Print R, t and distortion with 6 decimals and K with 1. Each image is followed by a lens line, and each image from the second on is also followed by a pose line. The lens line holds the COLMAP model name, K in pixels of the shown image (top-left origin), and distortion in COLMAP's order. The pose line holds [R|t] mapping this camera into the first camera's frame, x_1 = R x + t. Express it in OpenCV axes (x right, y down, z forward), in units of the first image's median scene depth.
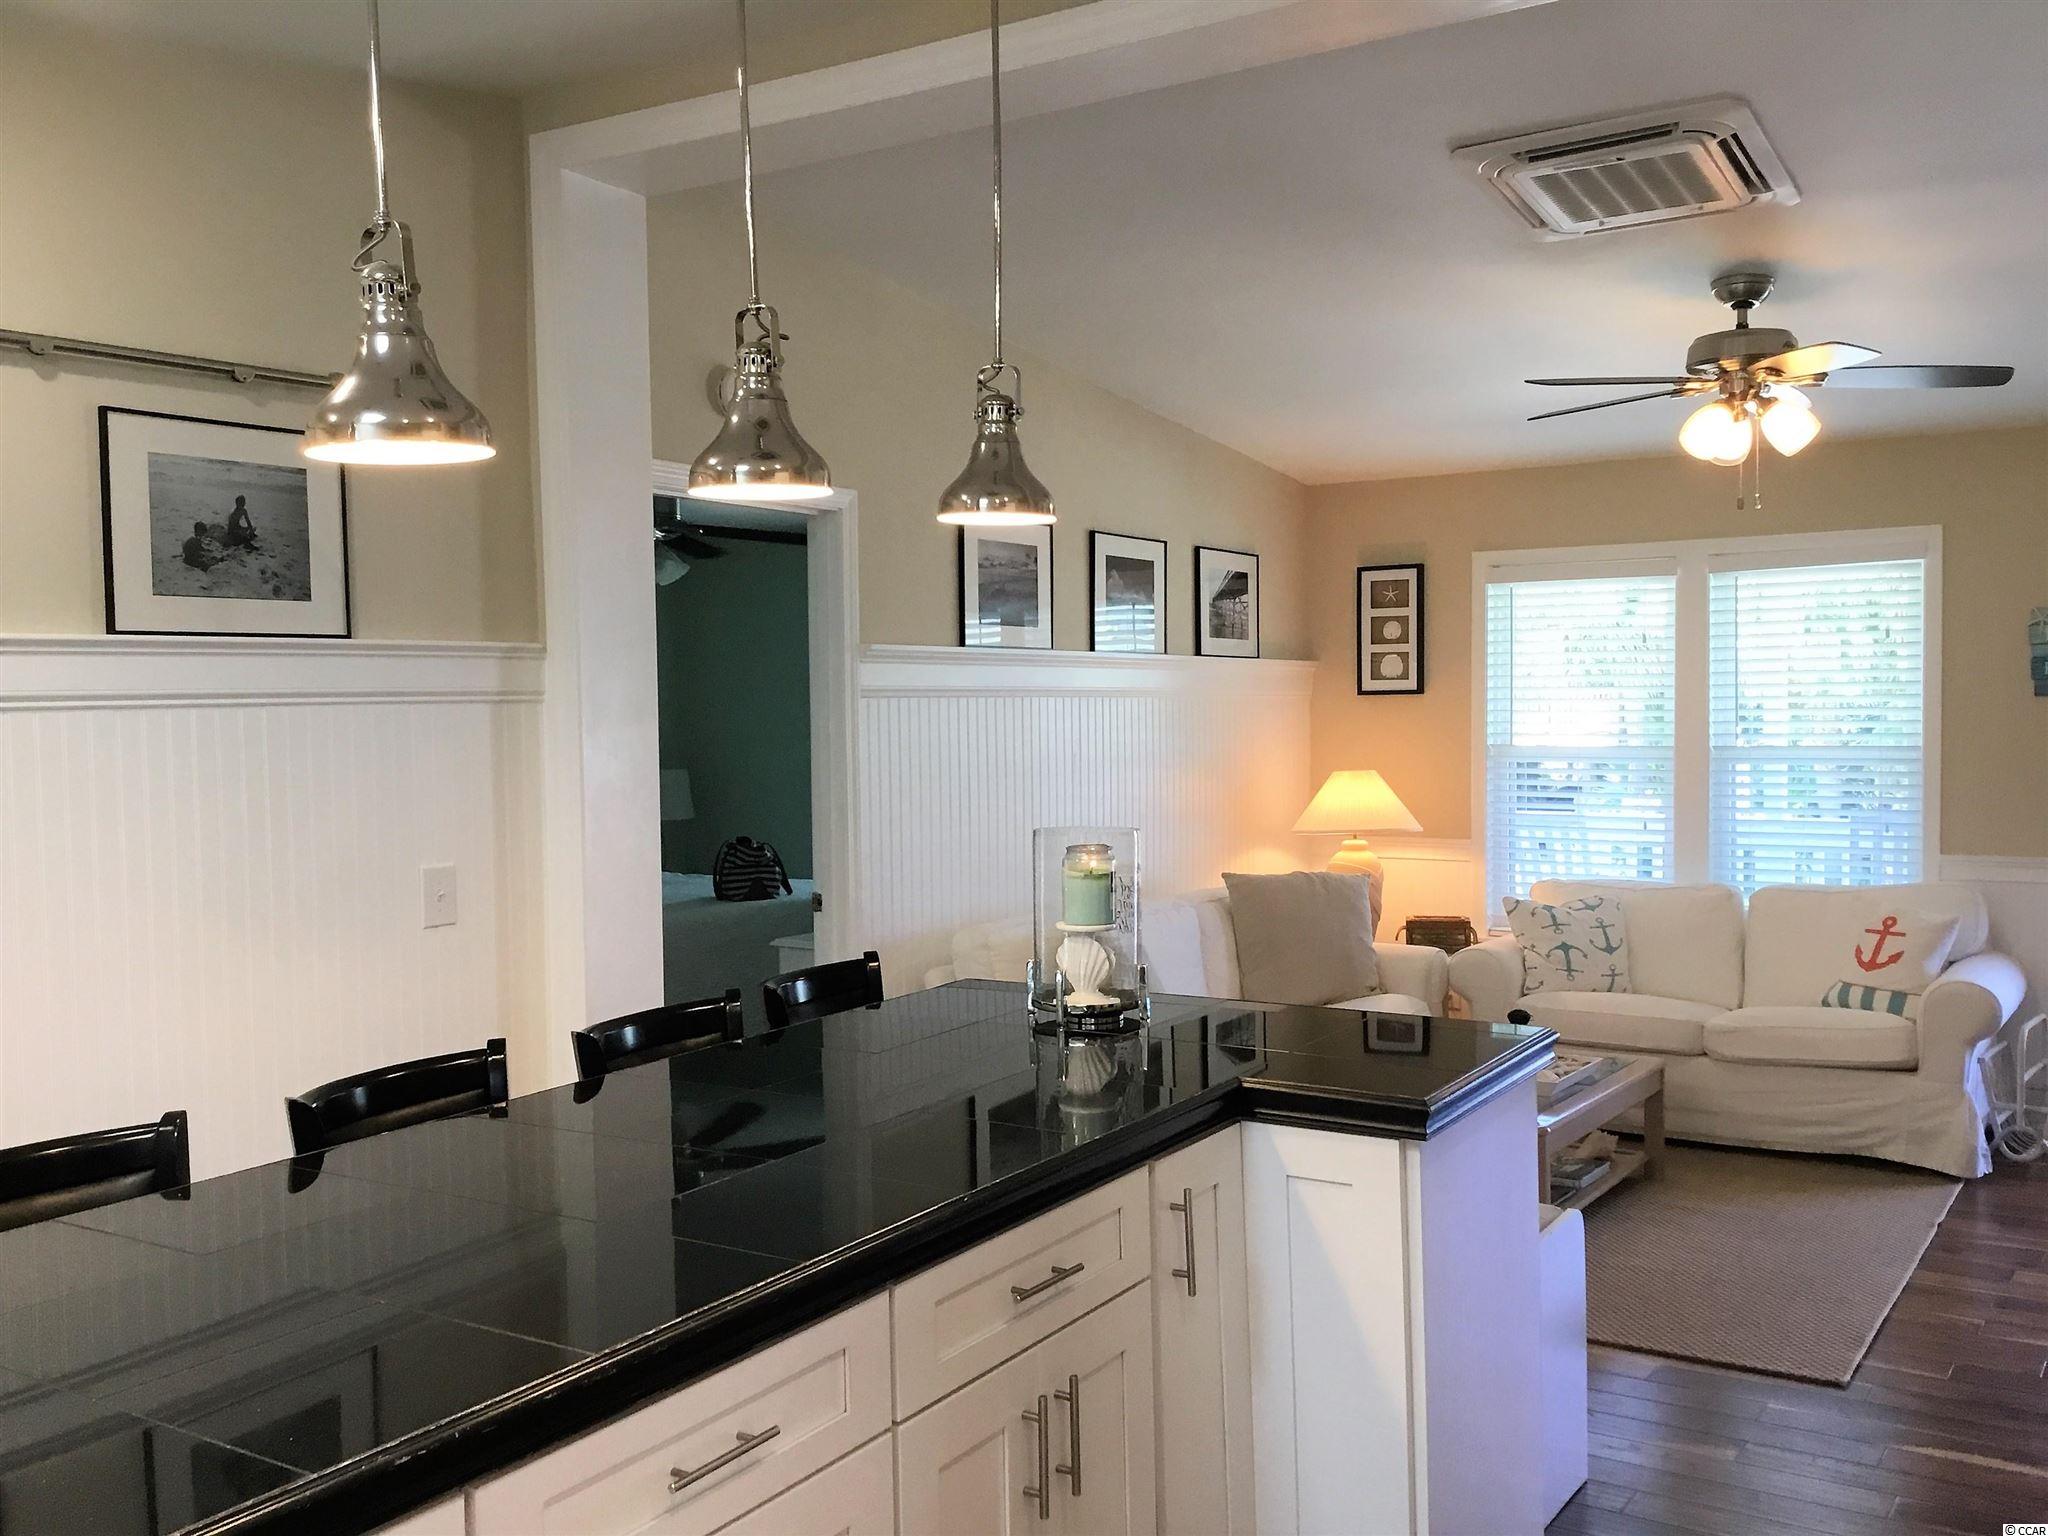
lens RADIAL K [[1857.5, 0, 1027.4], [0, 1857.5, 752.8], [0, 0, 1]] dist [0.091765, -0.159353]
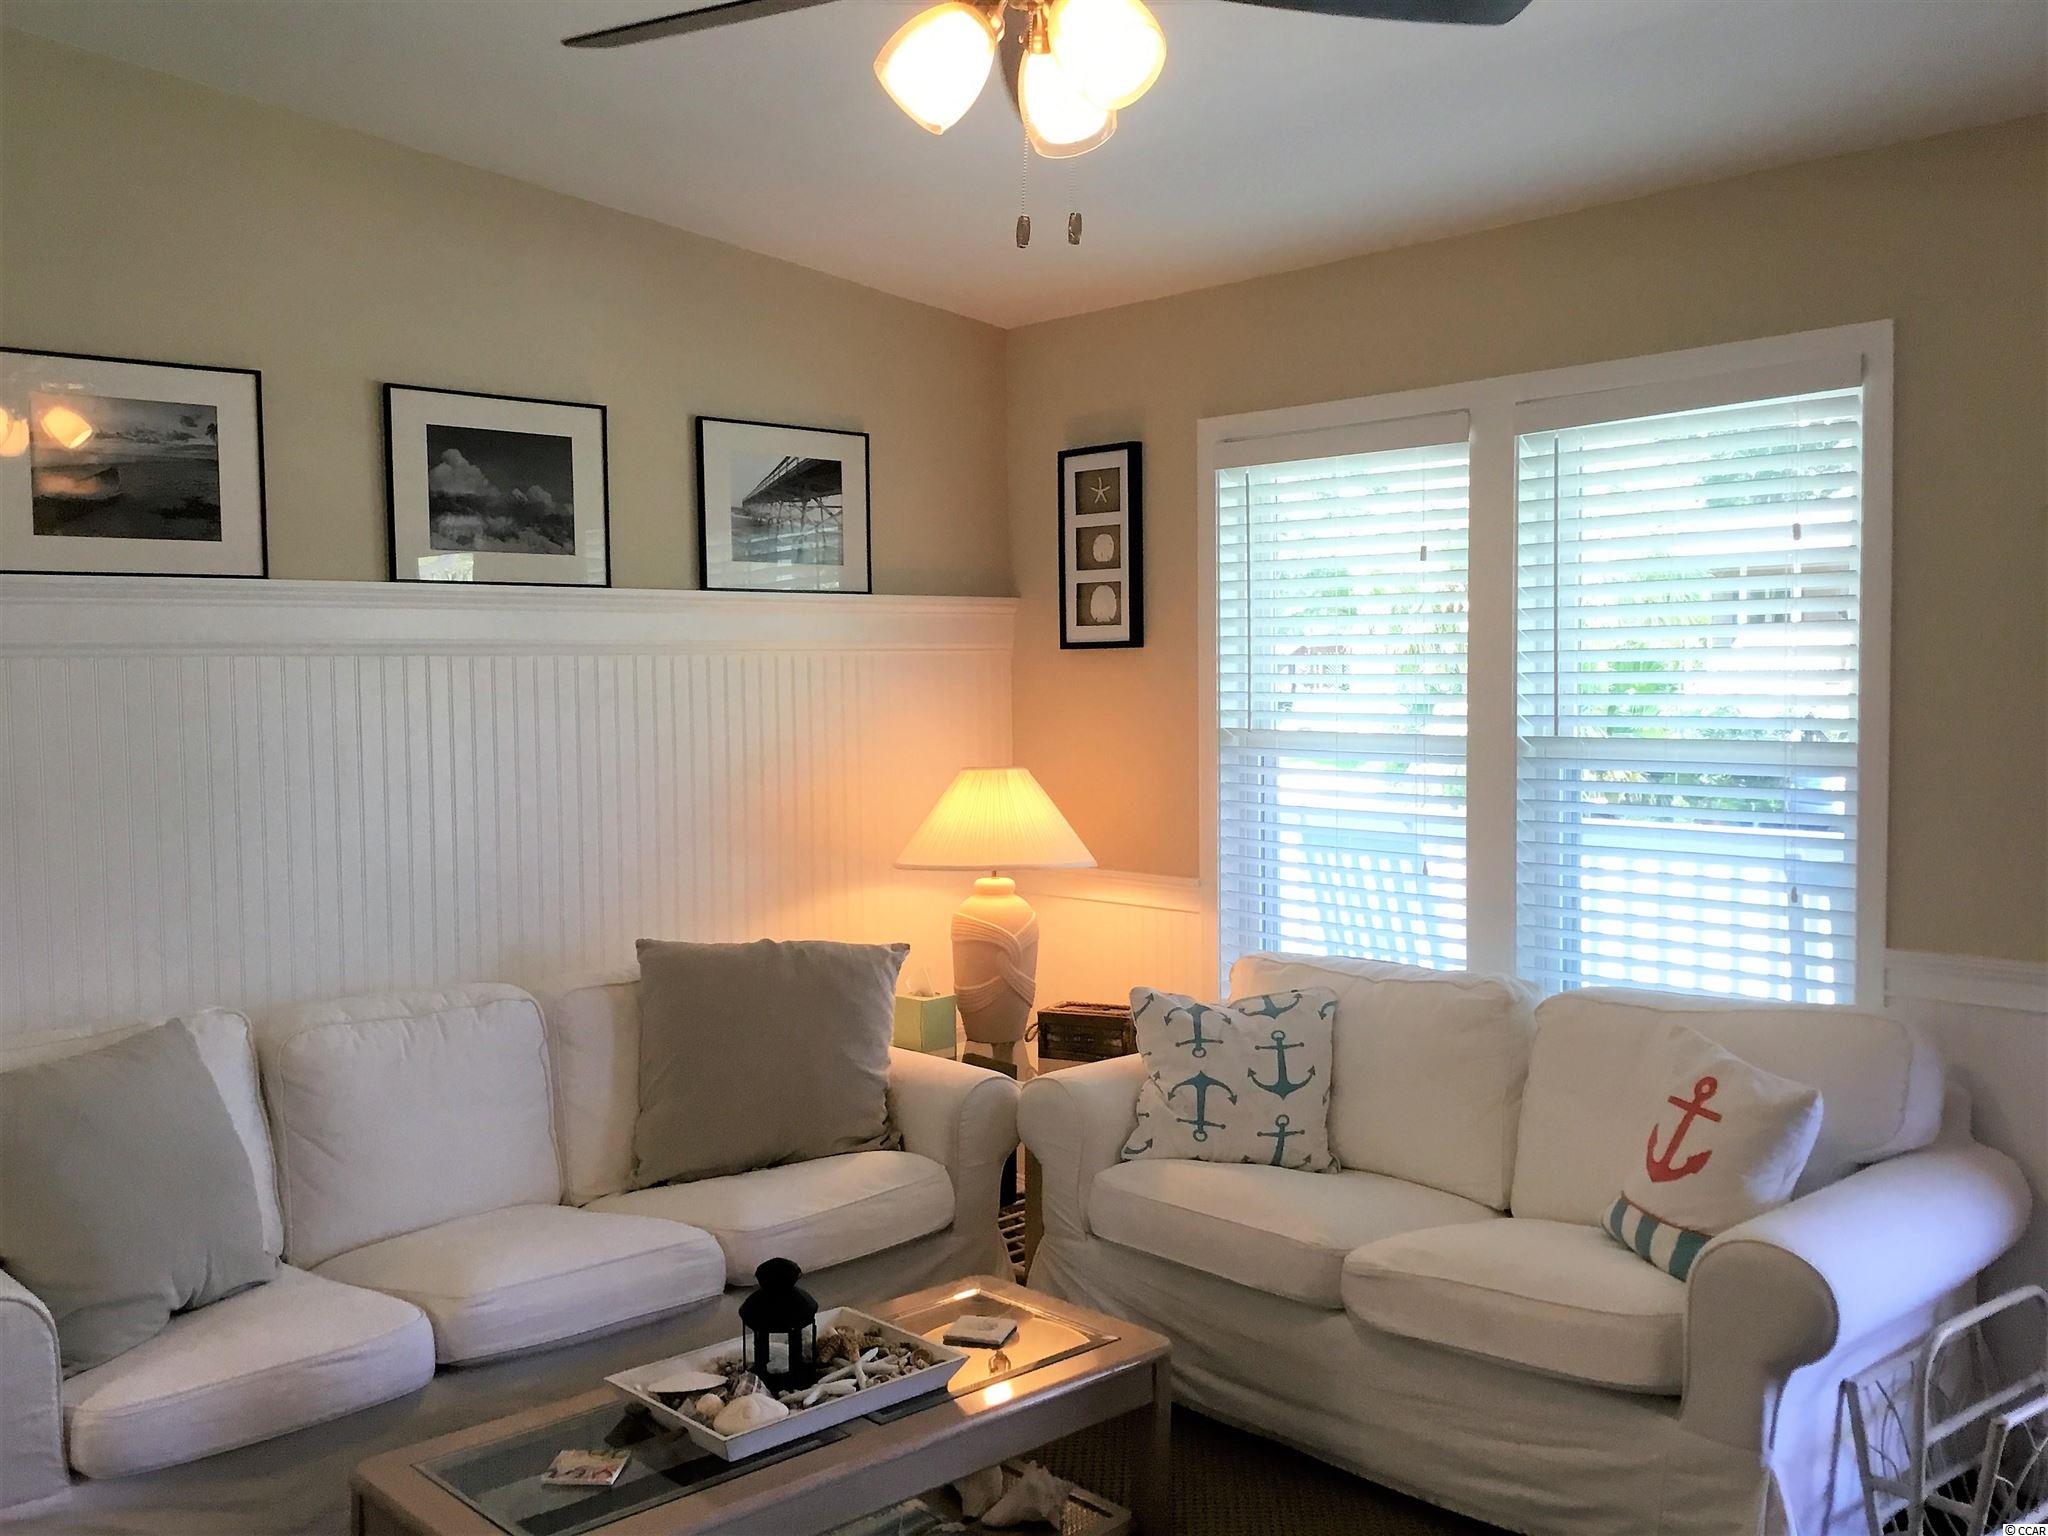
lens RADIAL K [[1857.5, 0, 1015.8], [0, 1857.5, 758.2], [0, 0, 1]] dist [0.091765, -0.159353]
pose [[0.968718, 0.010419, -0.247944, 0.351944], [-0.002800, 0.999514, 0.031061, -0.014233], [0.248147, -0.029395, 0.968276, 0.398853]]
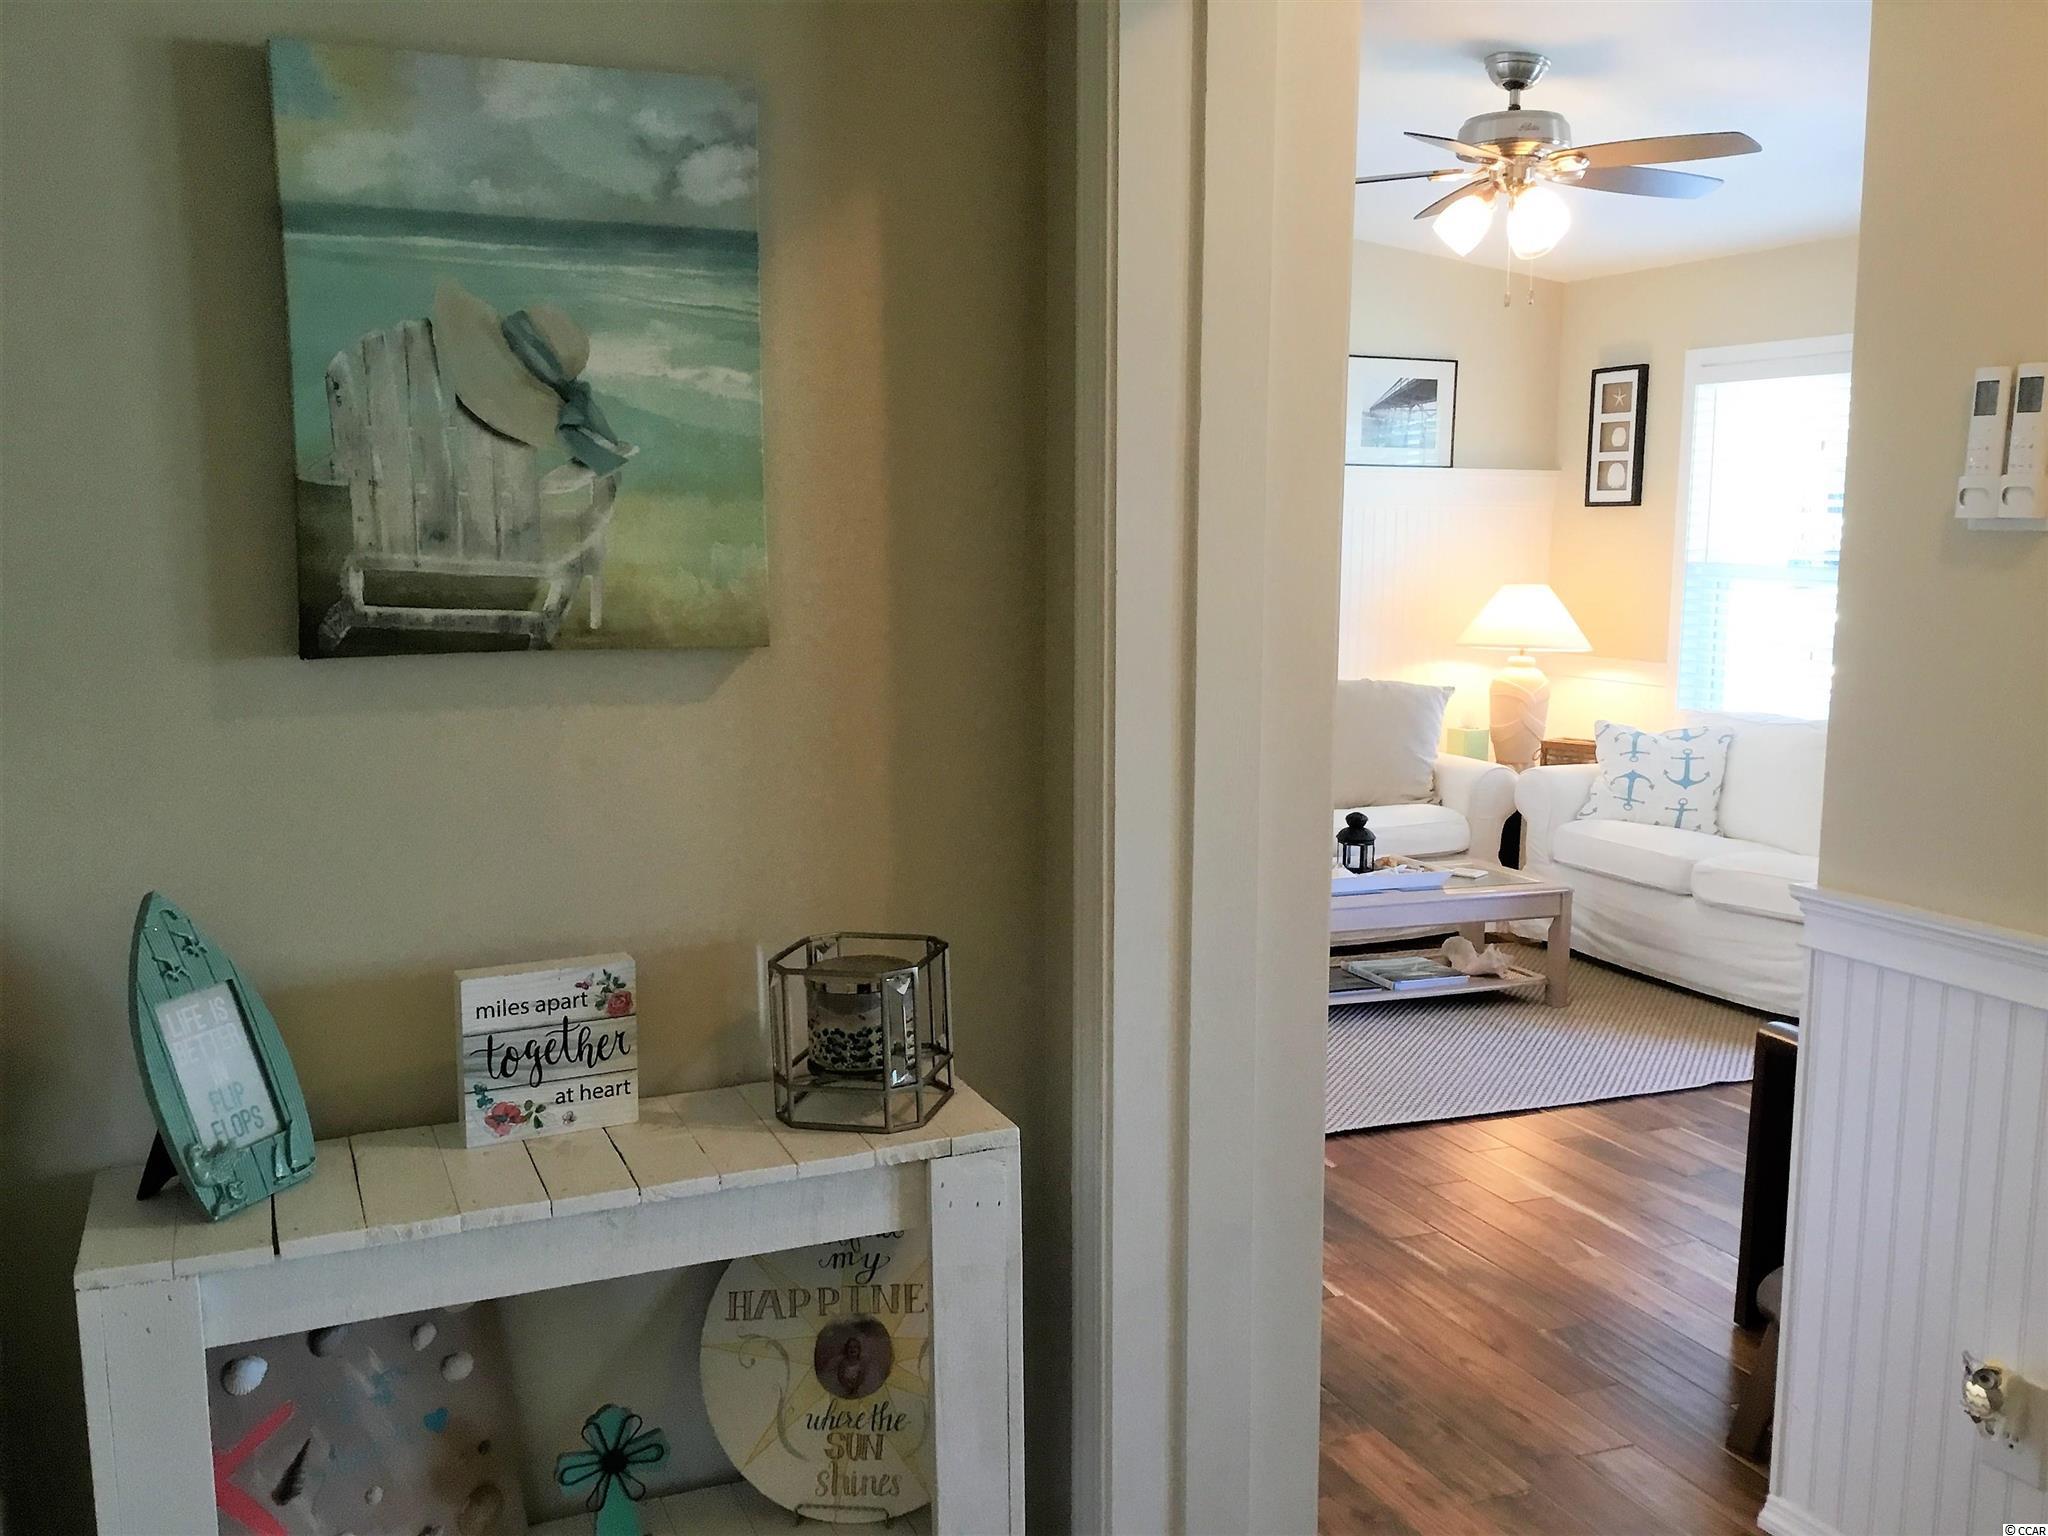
lens RADIAL K [[1857.5, 0, 994.3], [0, 1857.5, 763.5], [0, 0, 1]] dist [0.091765, -0.159353]
pose [[0.823953, 0.089994, -0.559467, 0.517966], [-0.031471, 0.993052, 0.113390, 0.000344], [0.565784, -0.075821, 0.821060, 0.036663]]
